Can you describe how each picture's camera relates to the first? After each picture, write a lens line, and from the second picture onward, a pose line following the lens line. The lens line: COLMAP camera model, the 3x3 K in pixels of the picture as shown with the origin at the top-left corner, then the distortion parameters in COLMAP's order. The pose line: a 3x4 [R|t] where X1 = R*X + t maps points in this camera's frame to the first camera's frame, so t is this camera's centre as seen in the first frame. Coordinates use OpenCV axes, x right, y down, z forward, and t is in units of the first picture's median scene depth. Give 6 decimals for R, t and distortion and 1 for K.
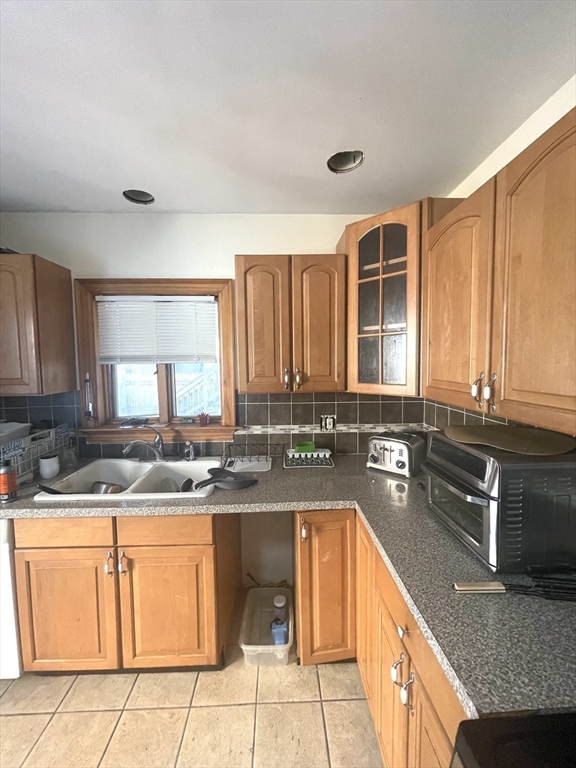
lens RADIAL K [[305.3, 0, 286.9], [0, 305.3, 380.0], [0, 0, 1]] dist [-0.002152, 0.000355]
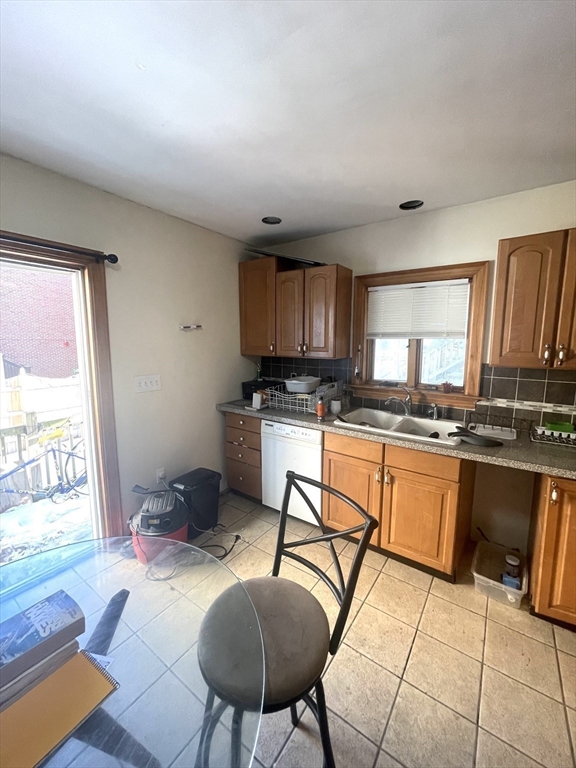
lens RADIAL K [[306.3, 0, 289.7], [0, 306.3, 379.4], [0, 0, 1]] dist [-0.003290, 0.000723]
pose [[0.796885, 0.090112, -0.597373, -0.067276], [-0.049564, 0.995231, 0.084012, 0.034960], [0.602095, -0.037340, 0.797551, -0.342951]]
